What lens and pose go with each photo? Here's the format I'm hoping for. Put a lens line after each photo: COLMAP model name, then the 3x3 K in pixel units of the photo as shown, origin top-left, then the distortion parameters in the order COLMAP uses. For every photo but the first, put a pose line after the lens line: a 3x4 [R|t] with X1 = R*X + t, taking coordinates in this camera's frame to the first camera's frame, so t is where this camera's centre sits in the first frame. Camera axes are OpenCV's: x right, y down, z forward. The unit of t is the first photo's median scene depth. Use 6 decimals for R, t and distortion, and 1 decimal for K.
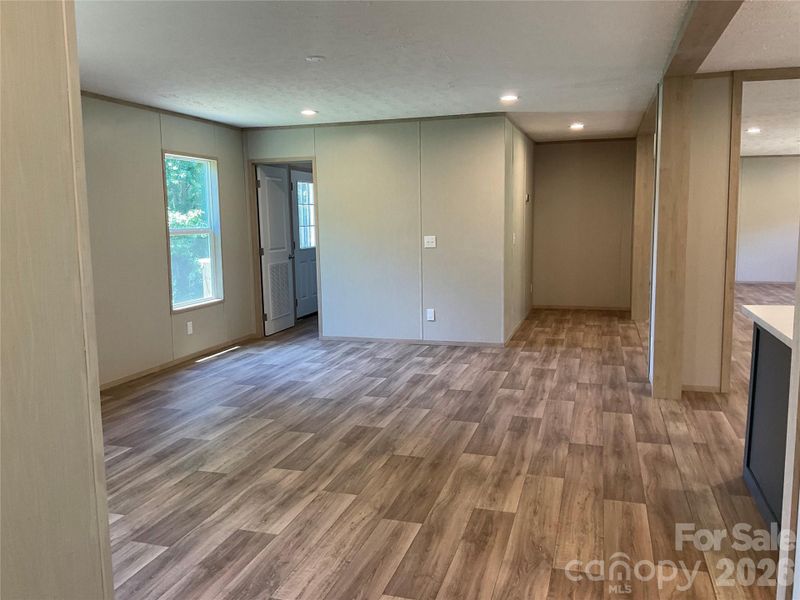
lens RADIAL K [[656.6, 0, 397.3], [0, 656.6, 302.8], [0, 0, 1]] dist [0.060650, -0.117909]
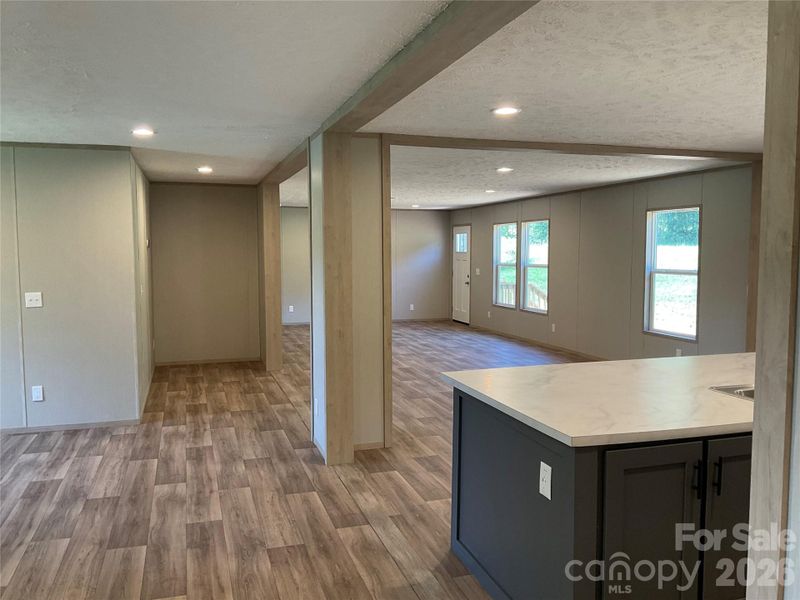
lens RADIAL K [[656.6, 0, 396.8], [0, 656.6, 293.7], [0, 0, 1]] dist [0.060650, -0.117909]
pose [[0.821237, -0.025523, 0.570016, -0.056902], [0.064504, 0.996748, -0.048303, -0.045594], [-0.566930, 0.076437, 0.820212, 0.147111]]
